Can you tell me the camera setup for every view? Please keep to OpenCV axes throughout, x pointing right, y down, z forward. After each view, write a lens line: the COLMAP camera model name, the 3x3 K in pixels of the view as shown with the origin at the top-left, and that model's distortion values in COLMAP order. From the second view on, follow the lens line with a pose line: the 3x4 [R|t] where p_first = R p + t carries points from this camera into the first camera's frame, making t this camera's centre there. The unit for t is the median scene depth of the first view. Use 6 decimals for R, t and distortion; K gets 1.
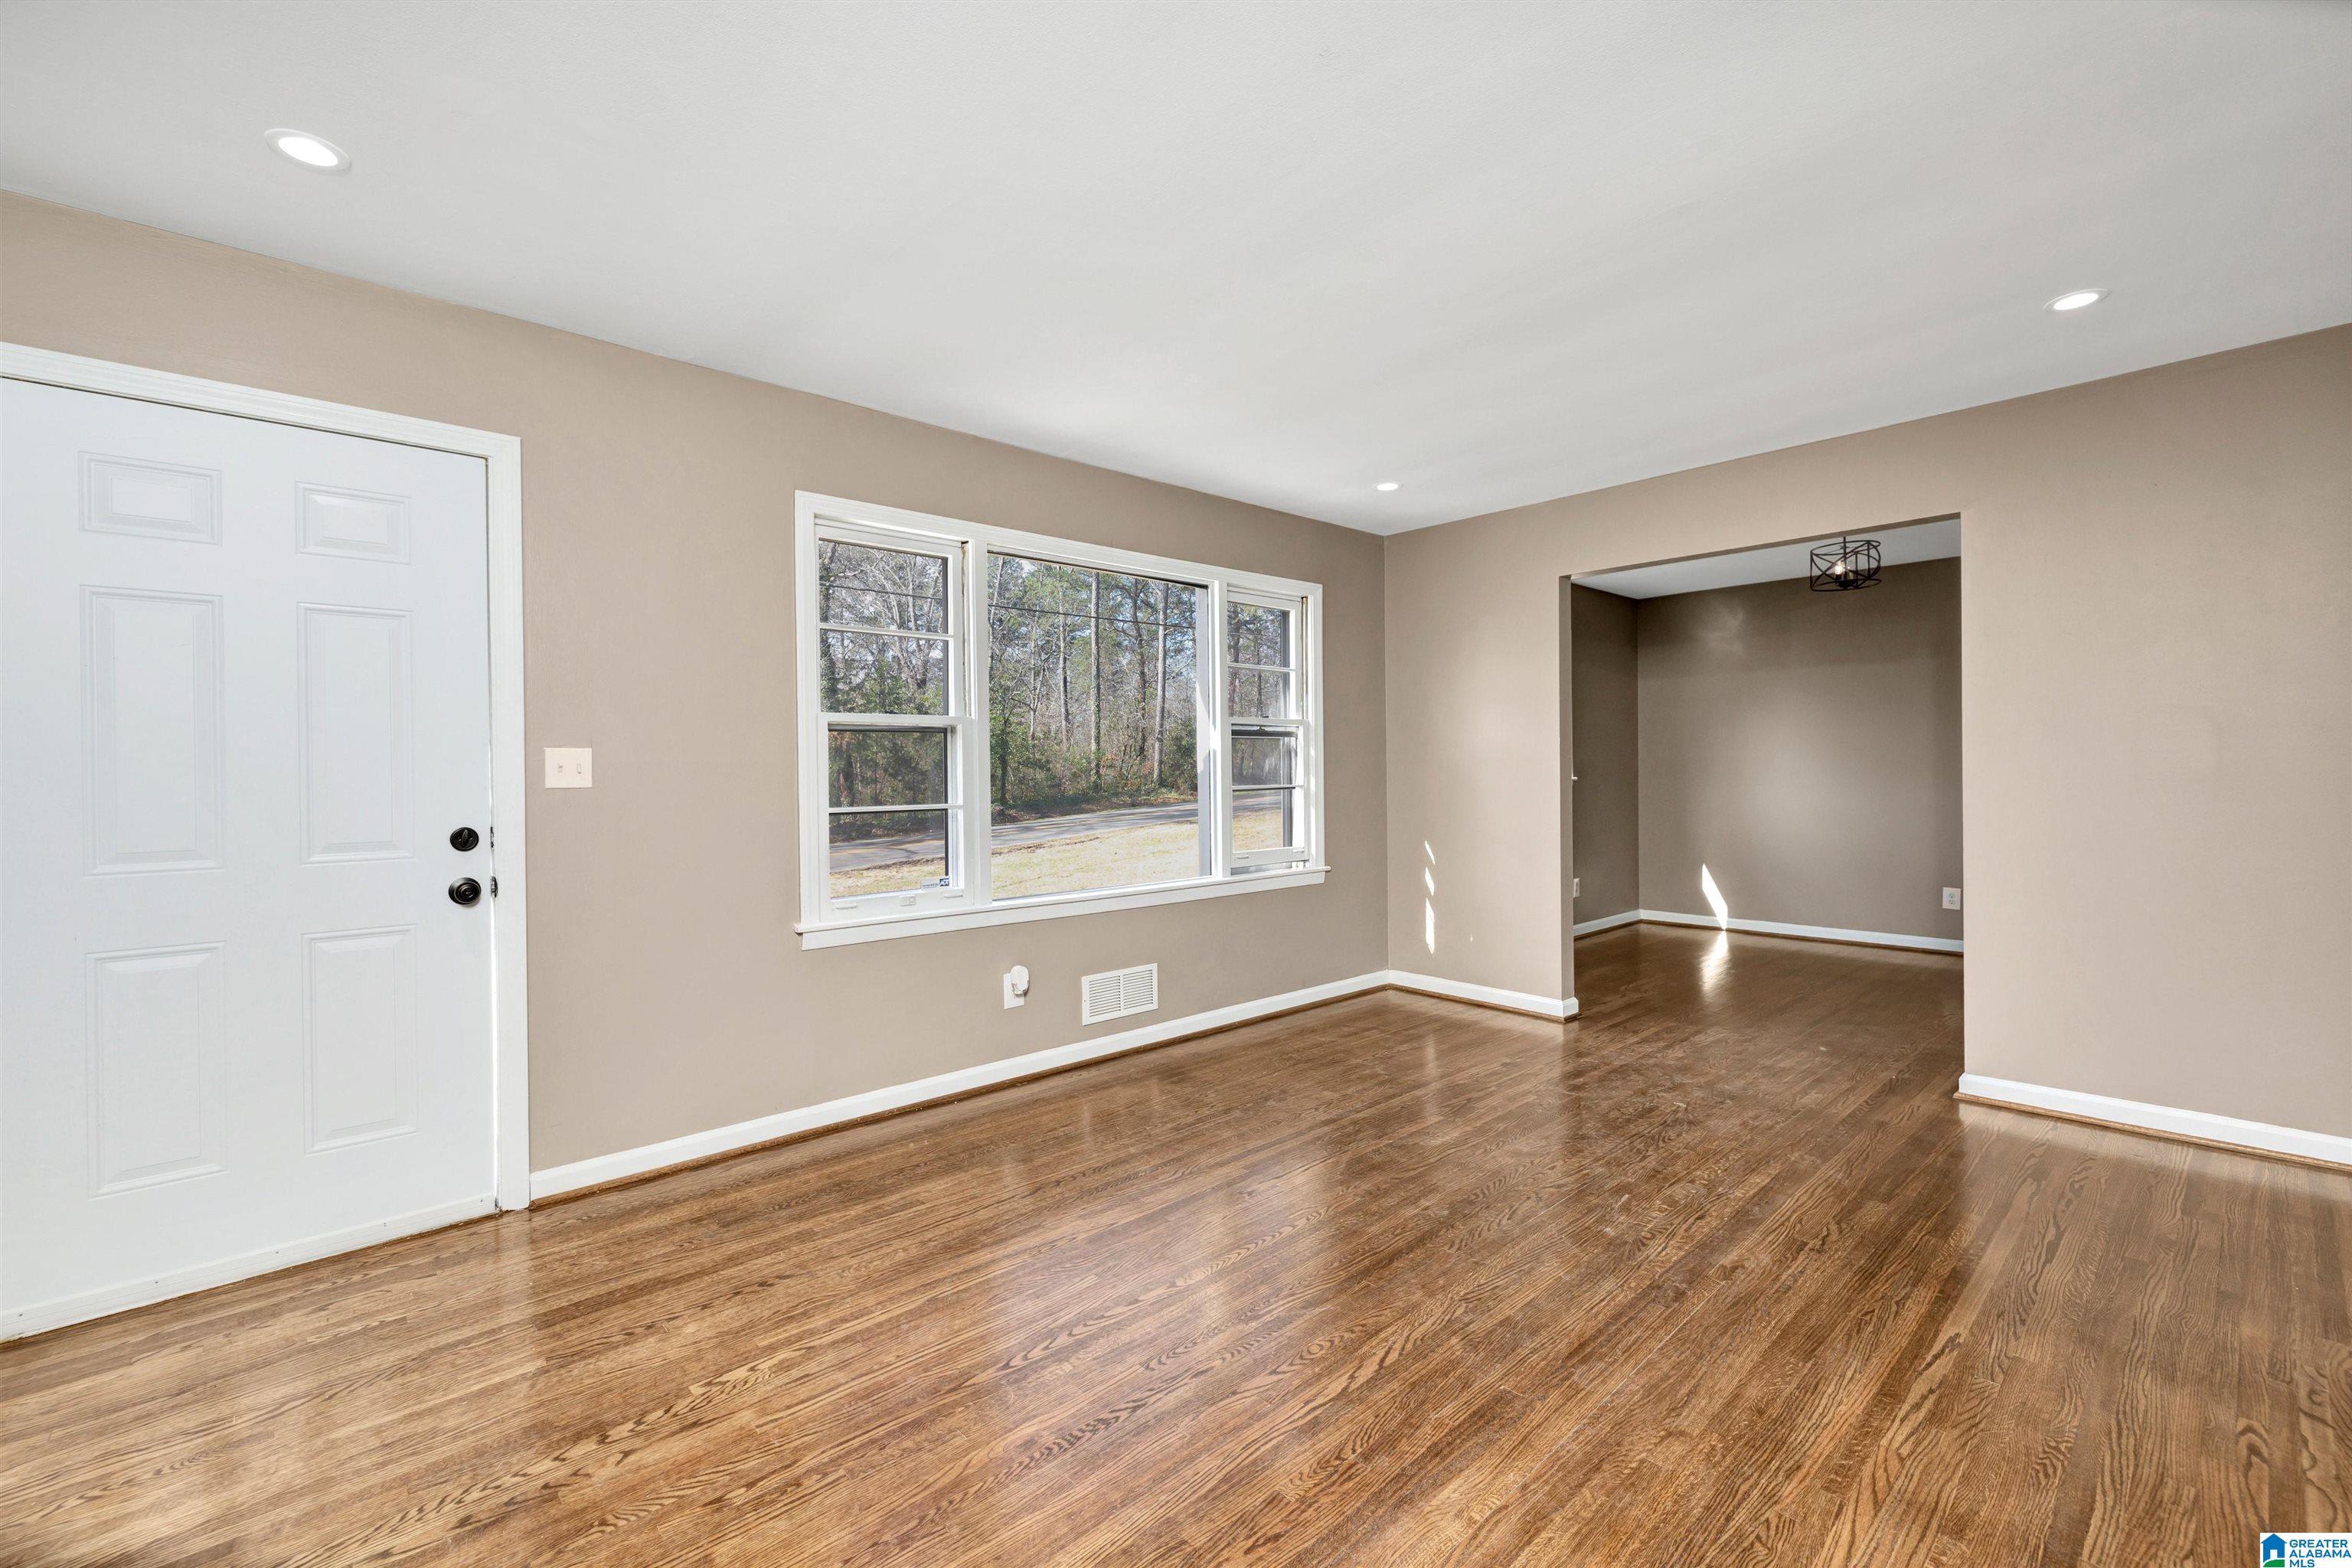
lens RADIAL K [[996.9, 0, 1170.8], [0, 996.9, 765.0], [0, 0, 1]] dist [0.001294, -0.000112]
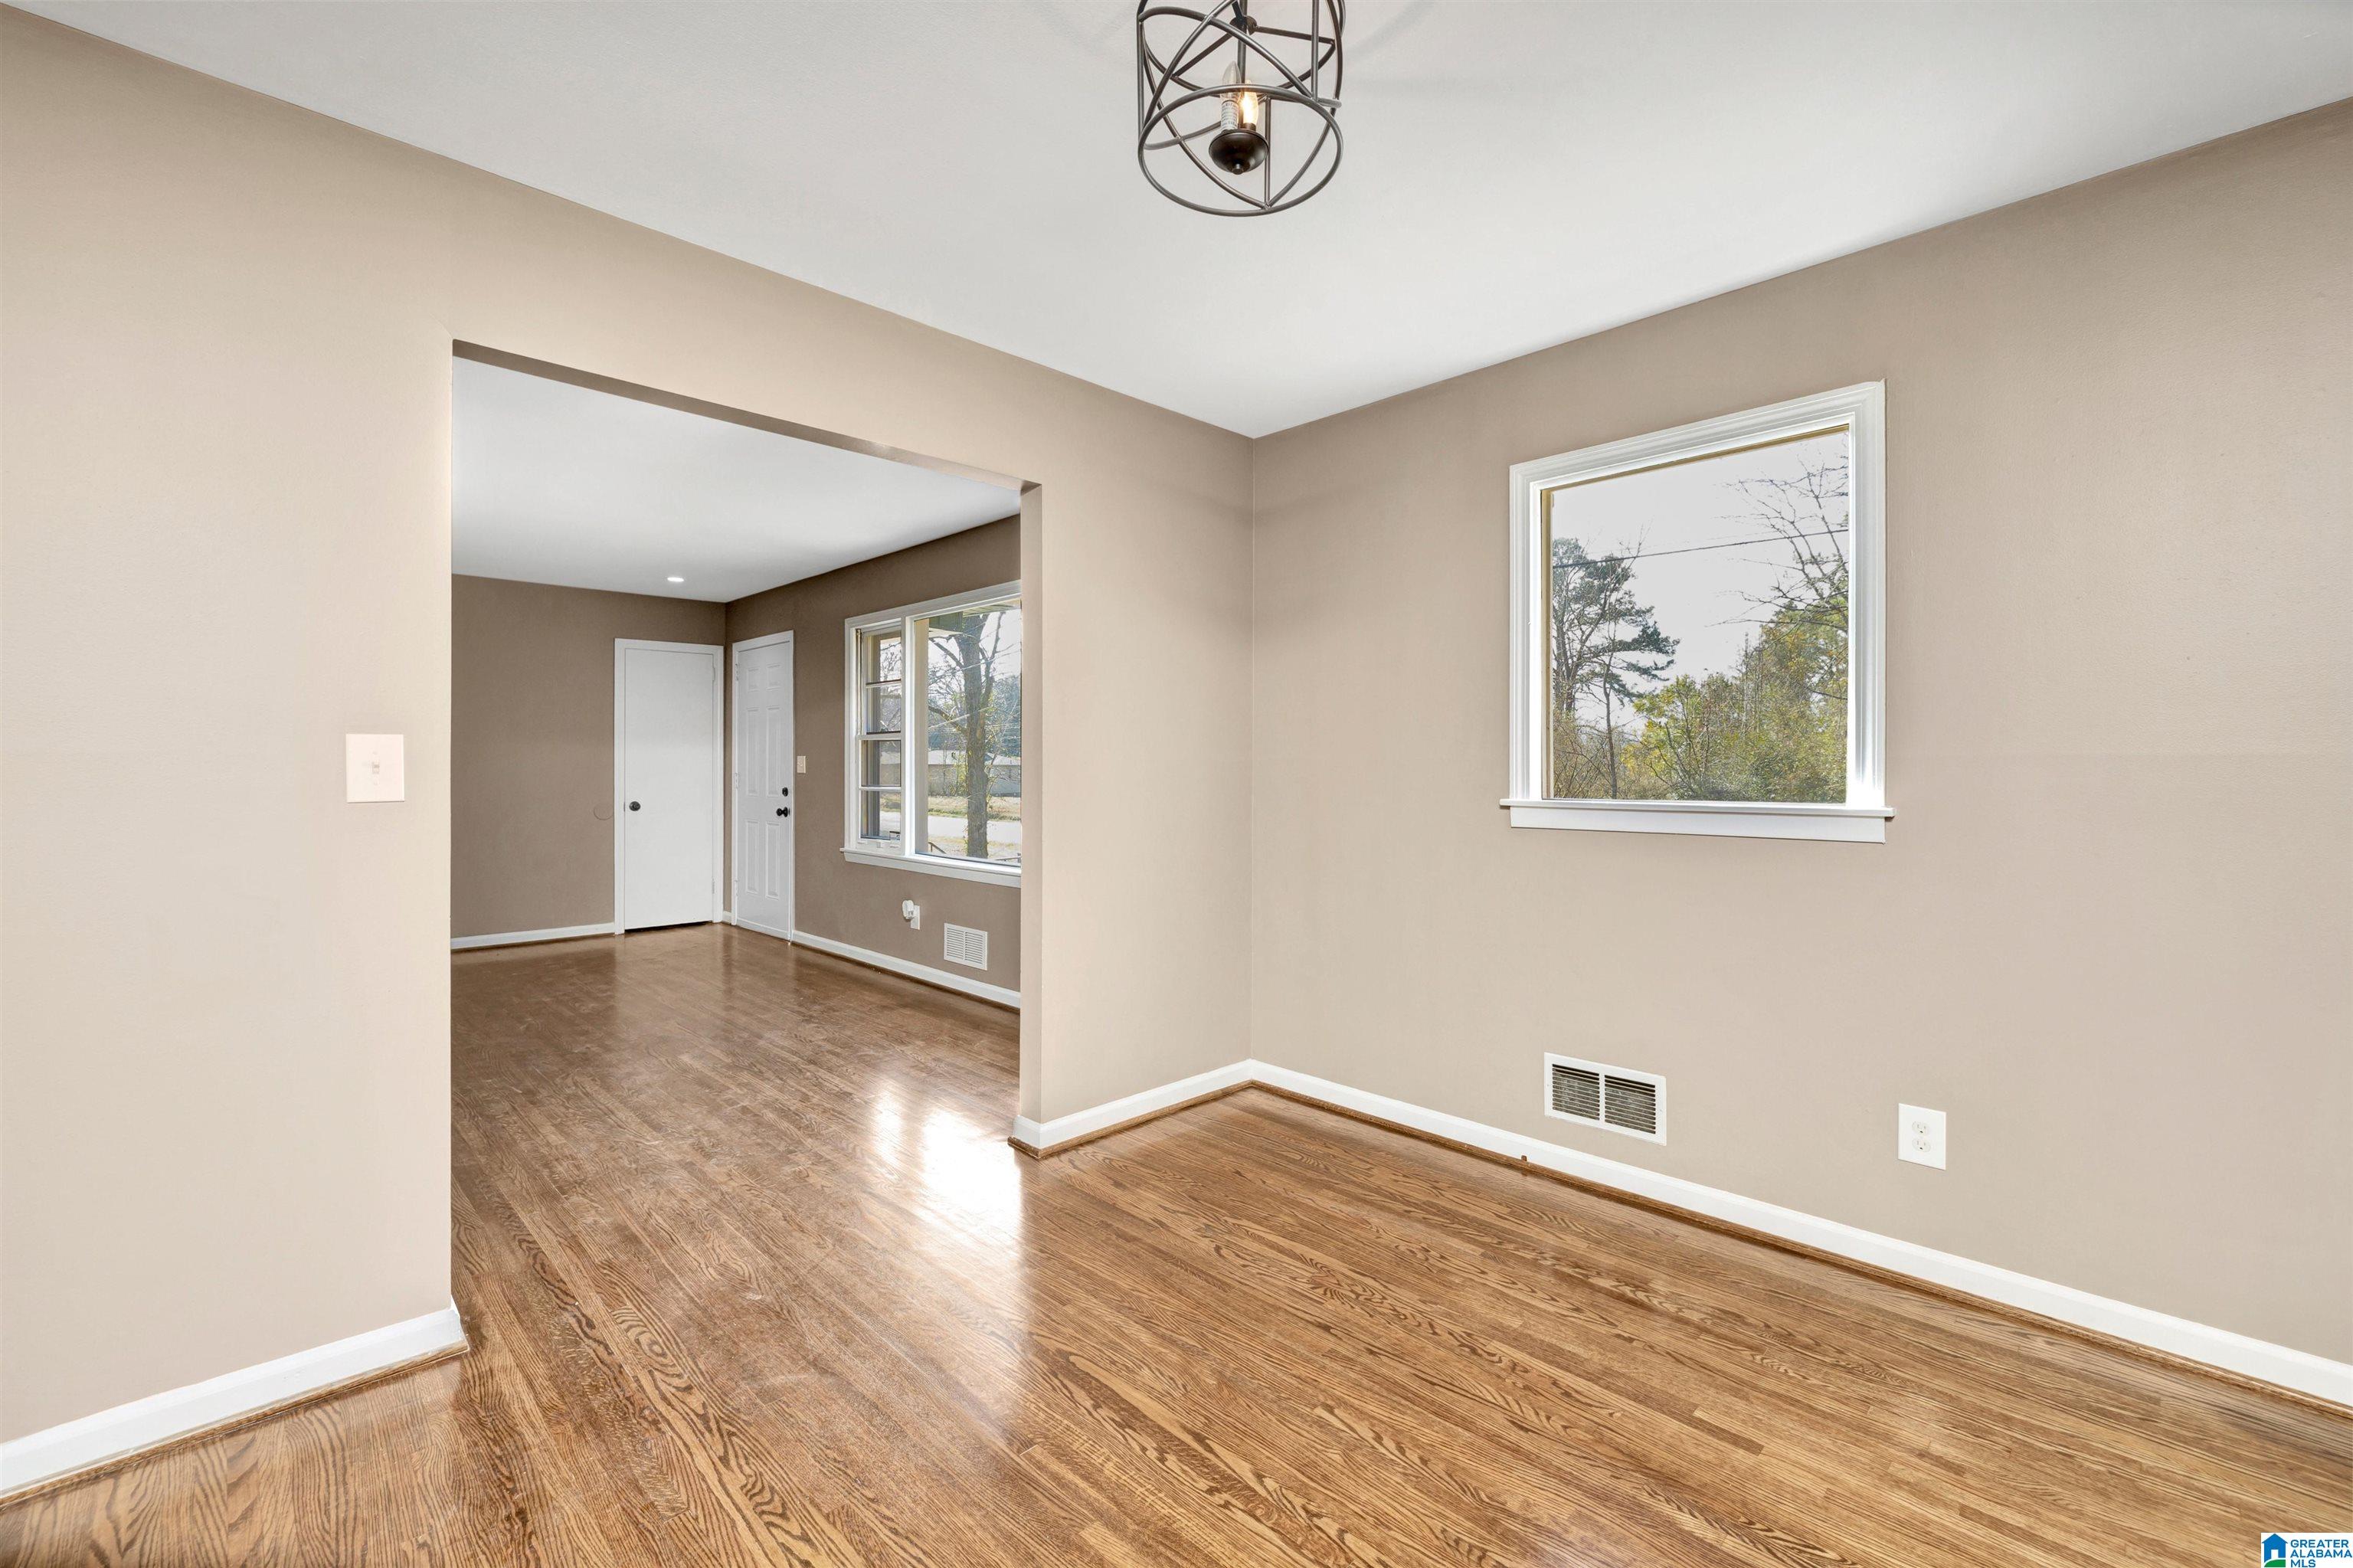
lens RADIAL K [[997.3, 0, 1171.3], [0, 997.3, 765.0], [0, 0, 1]] dist [0.001294, -0.000112]
pose [[0.030549, 0.010249, -0.999481, 1.351521], [0.002650, 0.999943, 0.010335, -0.013046], [0.999530, -0.002964, 0.030520, 1.362047]]
